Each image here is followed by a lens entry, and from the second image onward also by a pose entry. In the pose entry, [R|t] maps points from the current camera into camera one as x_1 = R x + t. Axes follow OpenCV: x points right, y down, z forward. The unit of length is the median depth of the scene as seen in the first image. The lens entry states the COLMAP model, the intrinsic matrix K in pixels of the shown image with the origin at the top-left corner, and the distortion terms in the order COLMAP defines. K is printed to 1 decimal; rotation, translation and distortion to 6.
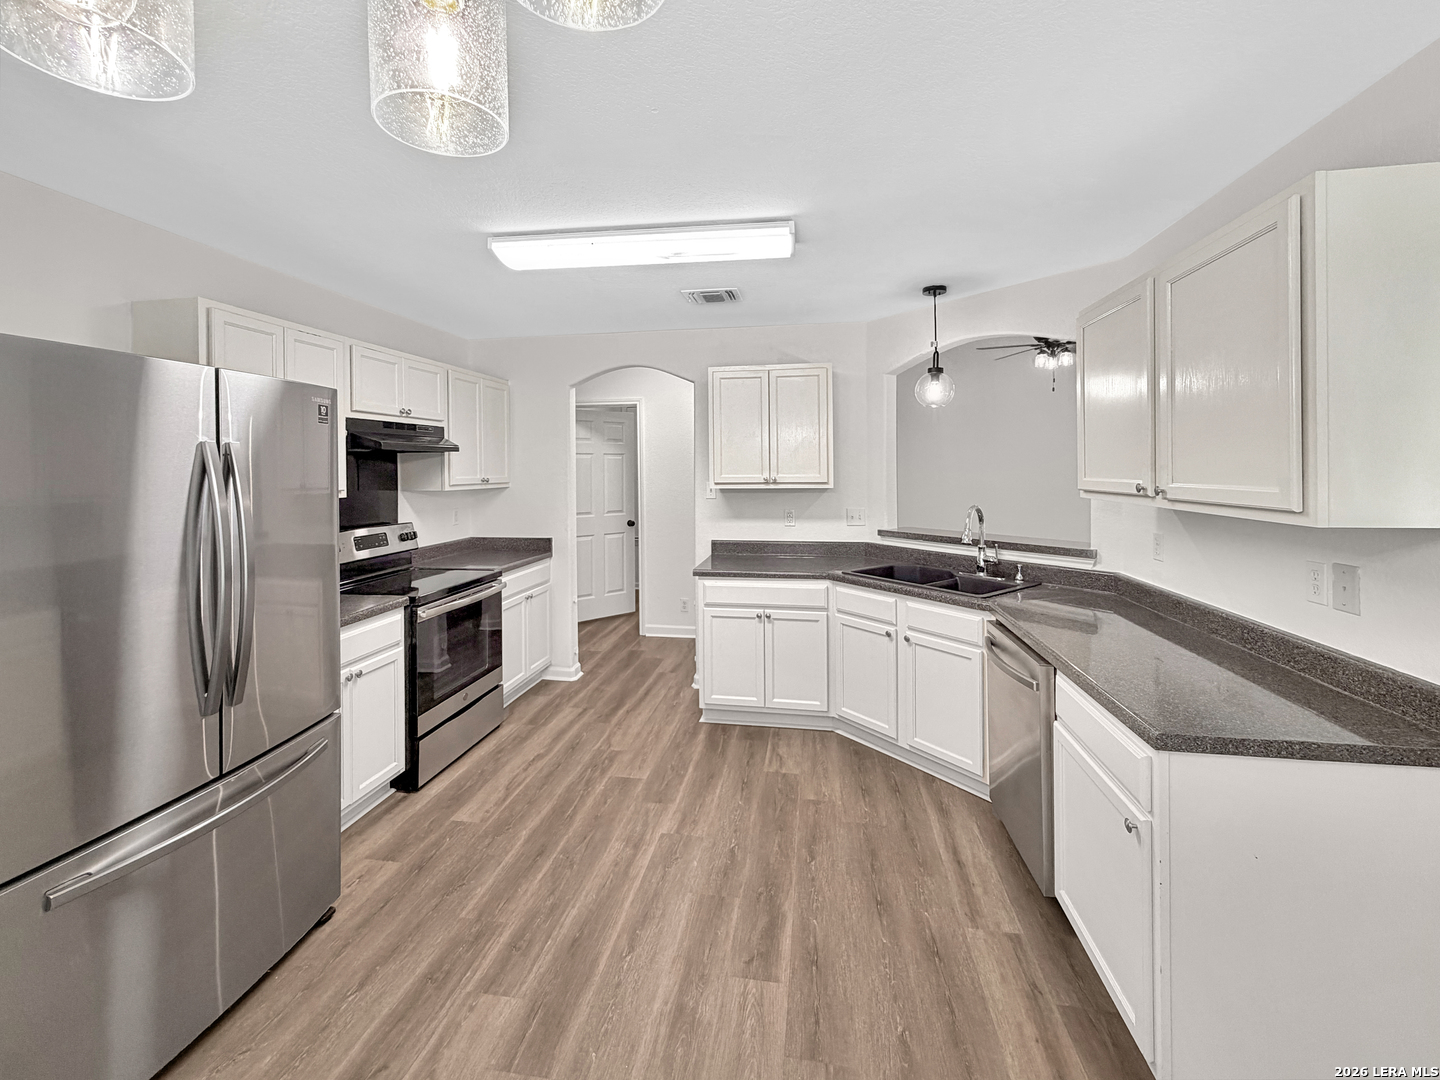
lens RADIAL K [[605.9, 0, 720.4], [0, 605.9, 474.8], [0, 0, 1]] dist [-0.000126, 0.000409]
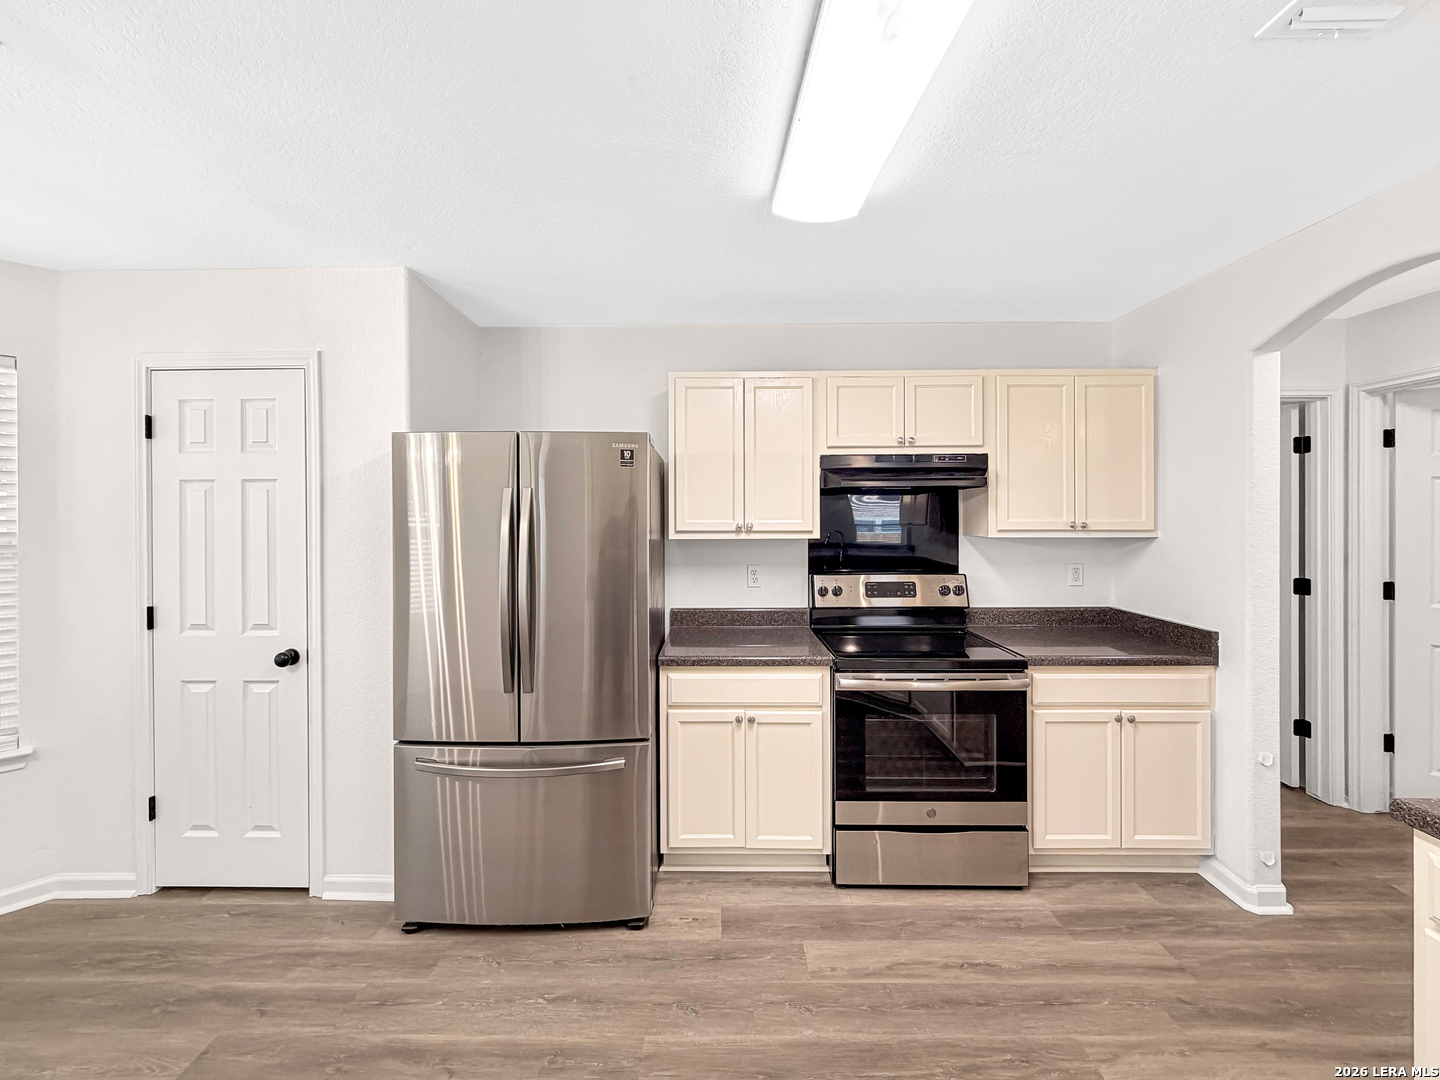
lens RADIAL K [[589.6, 0, 714.1], [0, 589.6, 514.8], [0, 0, 1]] dist [-0.000841, 0.000072]
pose [[0.153817, 0.011457, -0.988033, 0.271202], [-0.008828, 0.999909, 0.010221, -0.007669], [0.988060, 0.007150, 0.153904, 0.664675]]
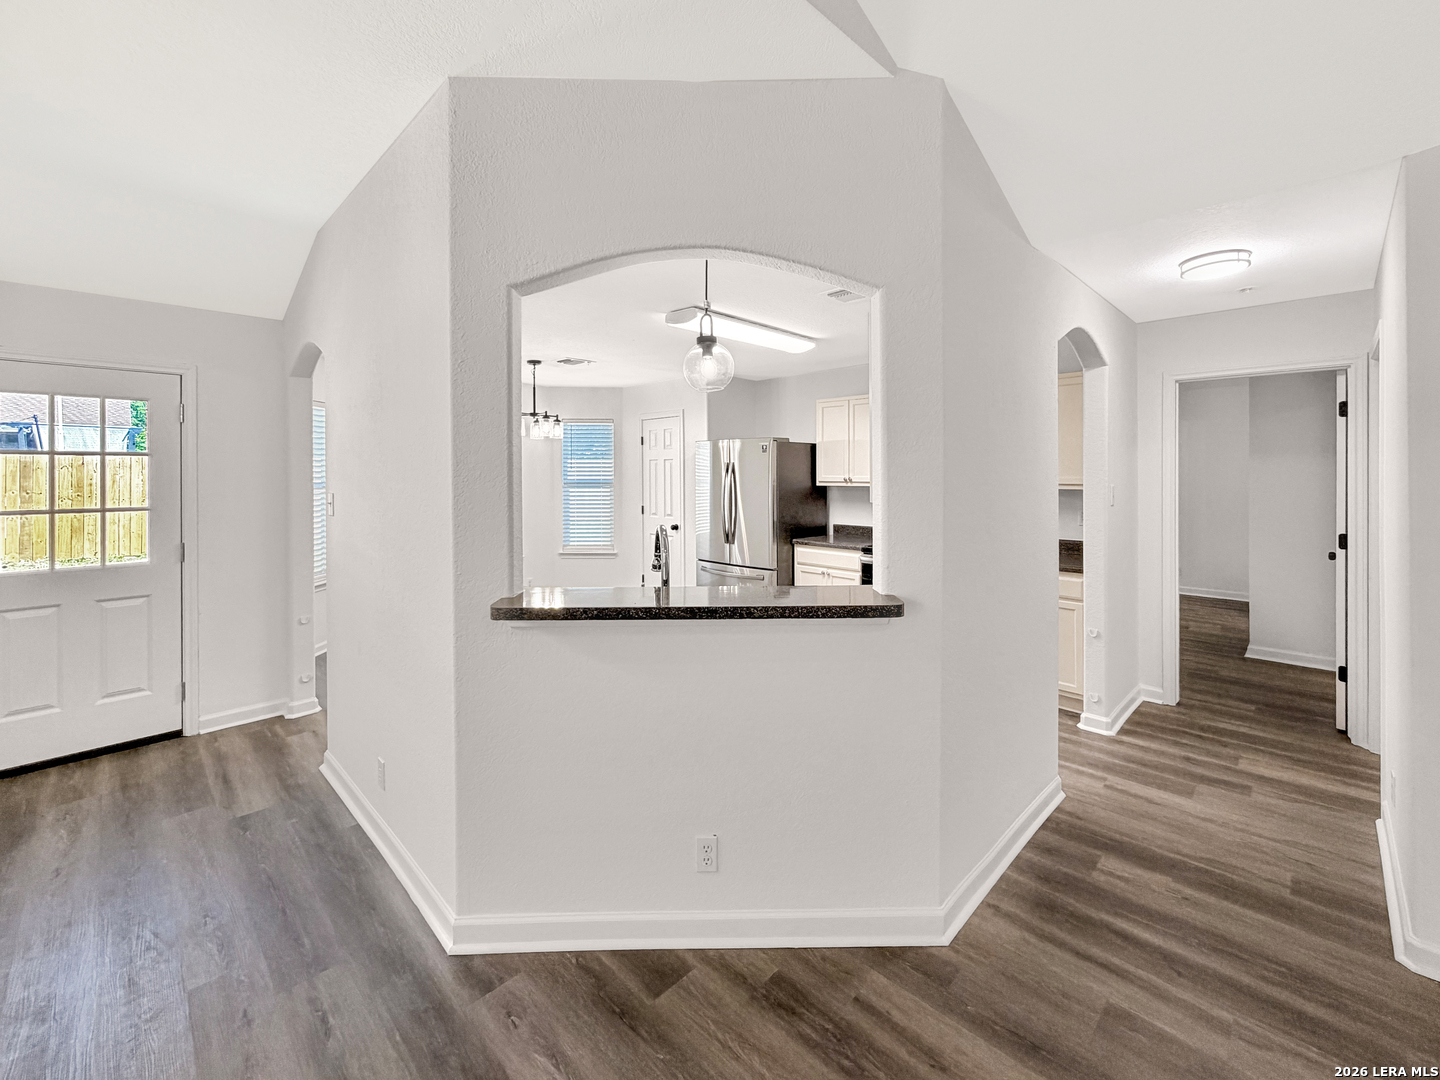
lens RADIAL K [[605.9, 0, 720.4], [0, 605.9, 474.8], [0, 0, 1]] dist [-0.000126, 0.000409]
pose [[-0.582669, 0.013143, -0.812603, 1.012790], [-0.000758, 0.999860, 0.016716, -0.022430], [0.812709, 0.010356, -0.582578, 1.559805]]
